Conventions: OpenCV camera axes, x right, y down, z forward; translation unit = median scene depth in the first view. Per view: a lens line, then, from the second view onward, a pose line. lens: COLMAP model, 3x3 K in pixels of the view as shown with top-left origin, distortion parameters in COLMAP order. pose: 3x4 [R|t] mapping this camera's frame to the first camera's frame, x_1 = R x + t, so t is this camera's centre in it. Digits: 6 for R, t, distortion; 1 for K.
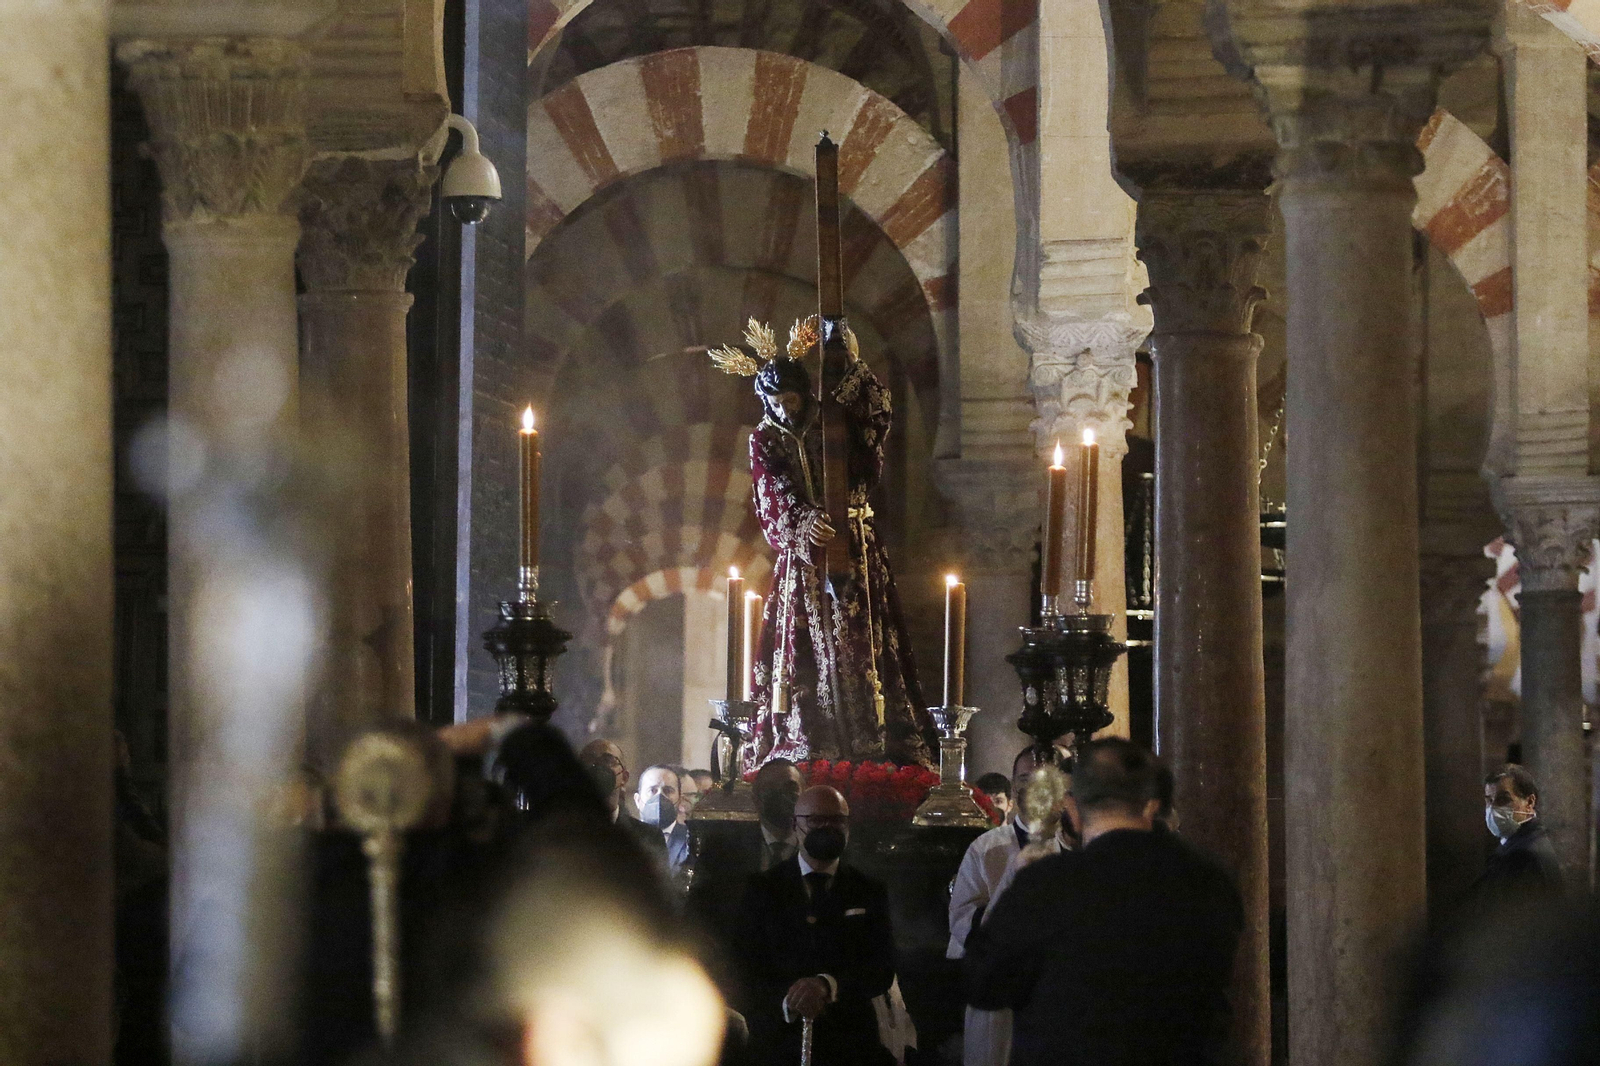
lens RADIAL K [[6182.4, 0, 800.0], [0, 6182.4, 533.0], [0, 0, 1]] dist [-0.307612, 1.795125]
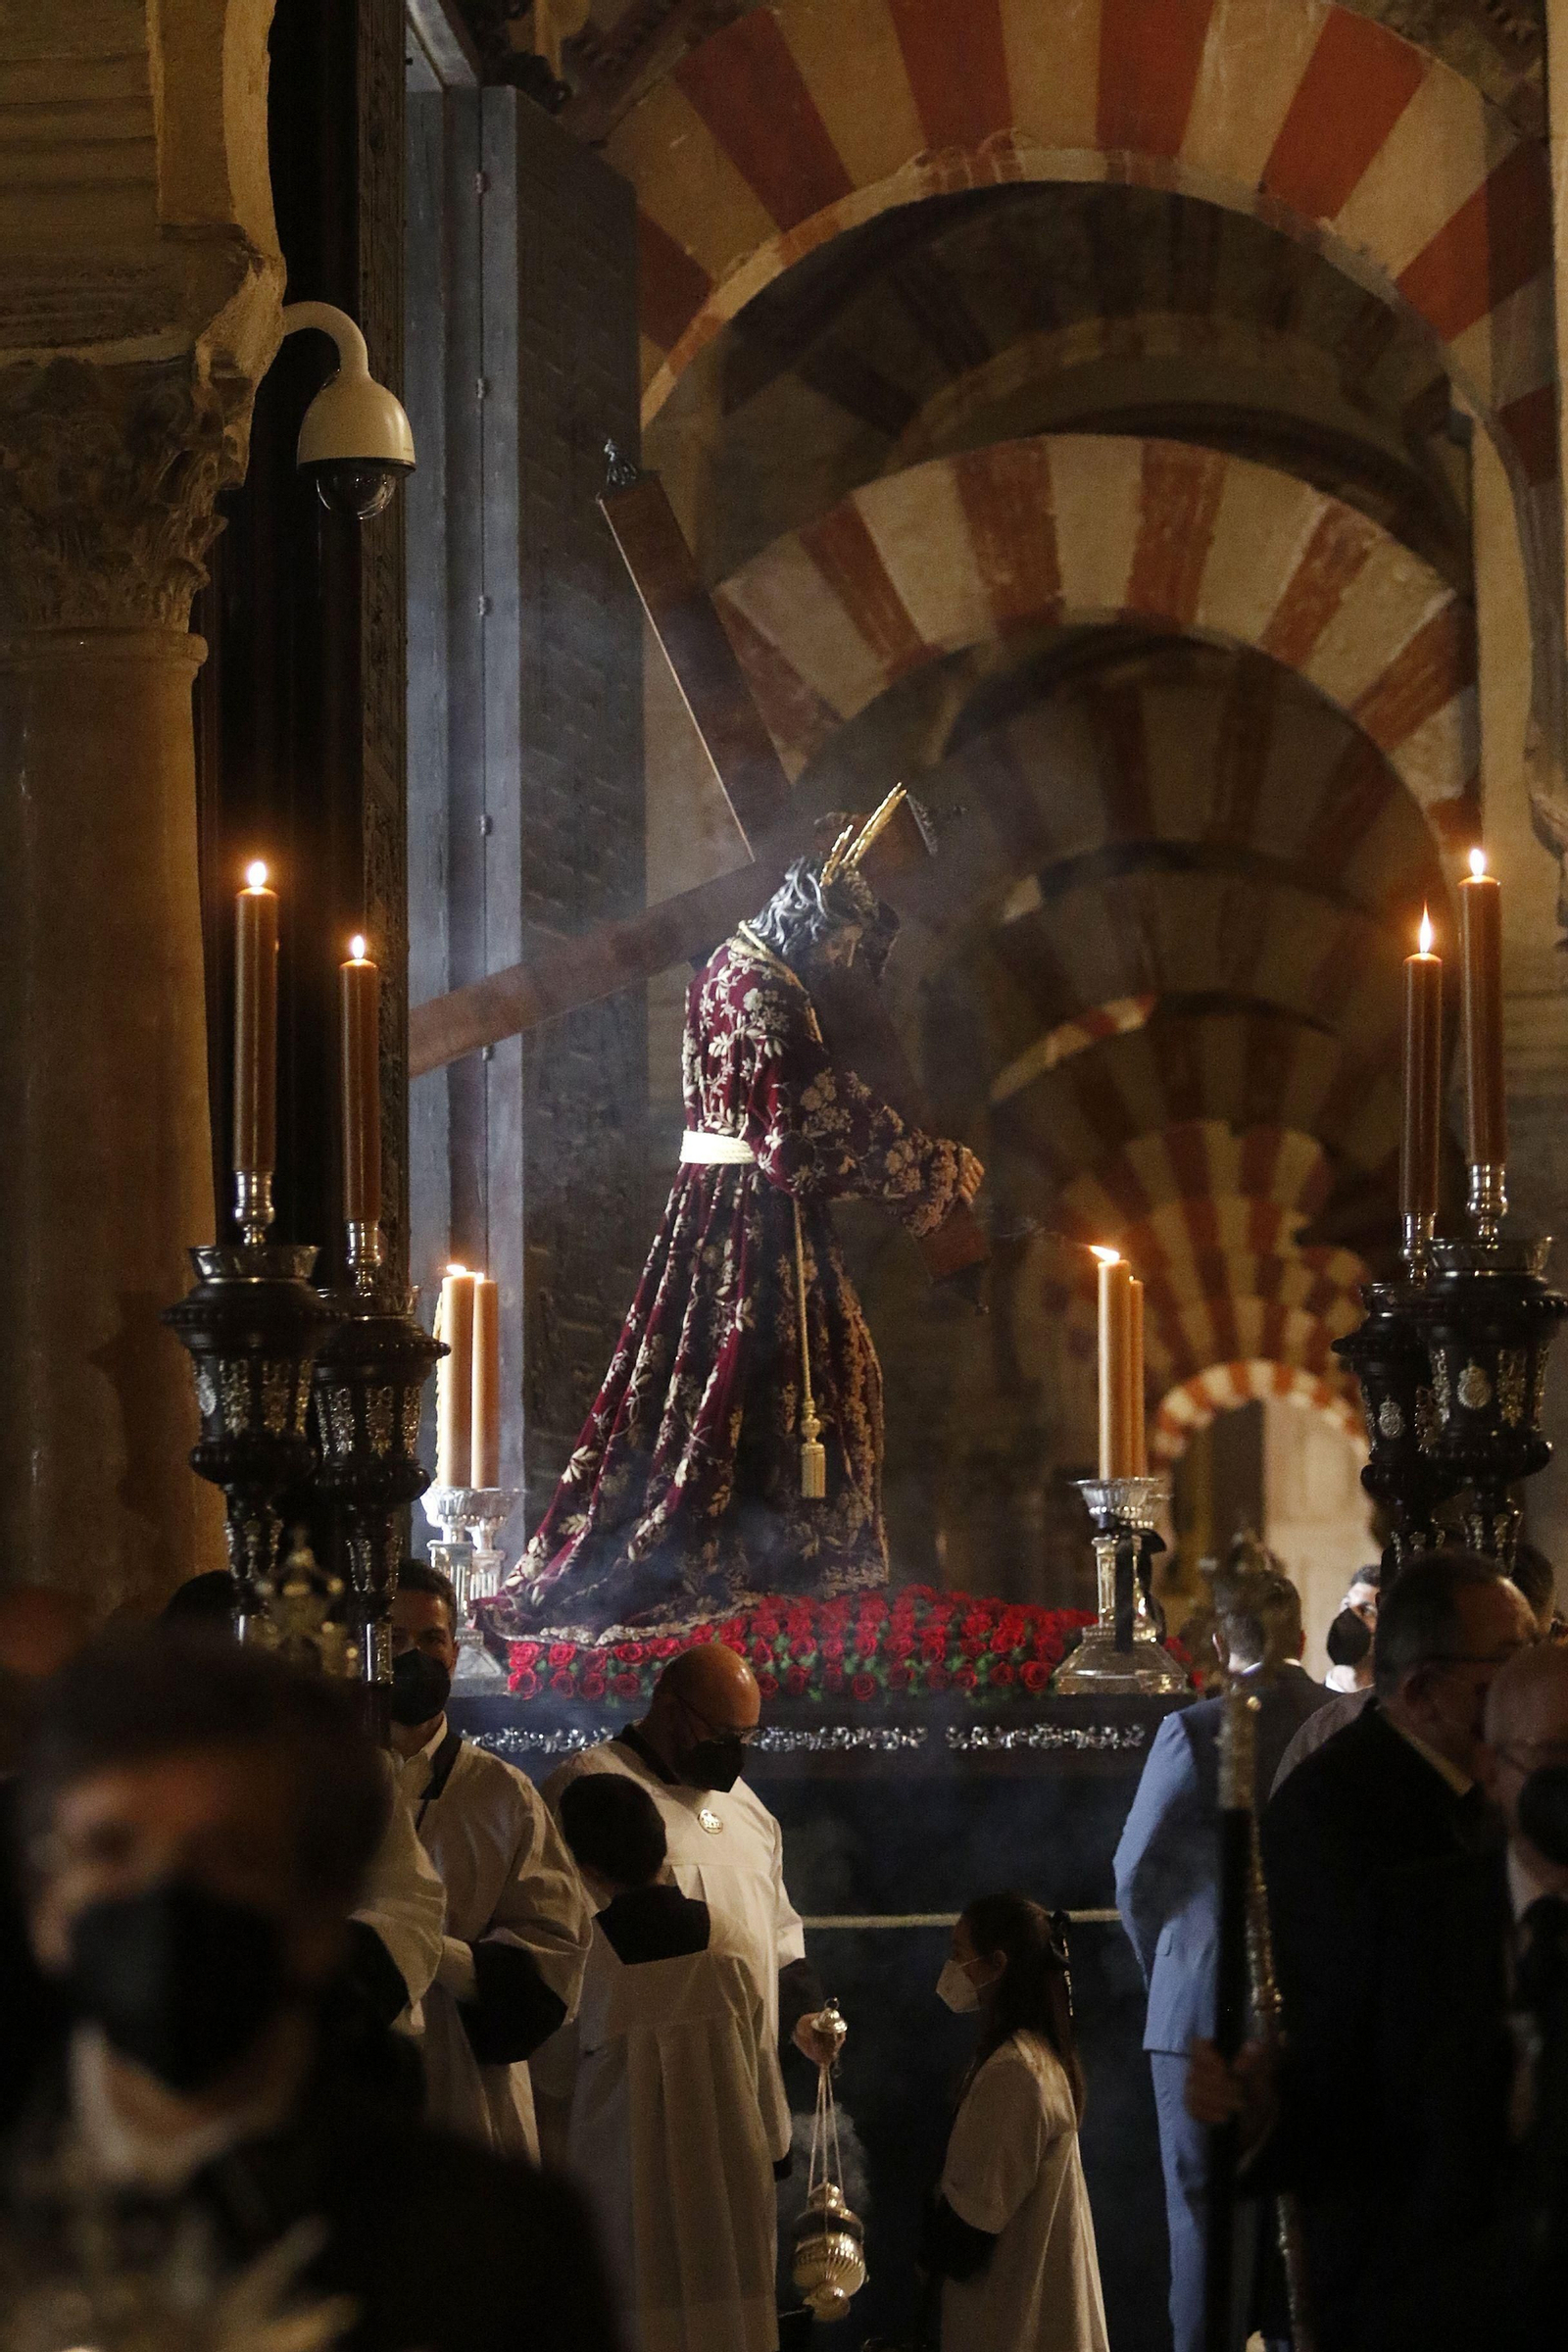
lens RADIAL K [[9088.1, 0, 784.0], [0, 9088.1, 1176.0], [0, 0, 1]] dist [-0.307612, 1.795125]
pose [[0.997775, -0.029520, -0.059781, 0.015182], [0.028829, 0.999508, -0.012383, 0.008698], [0.060117, 0.010632, 0.998135, 0.164975]]
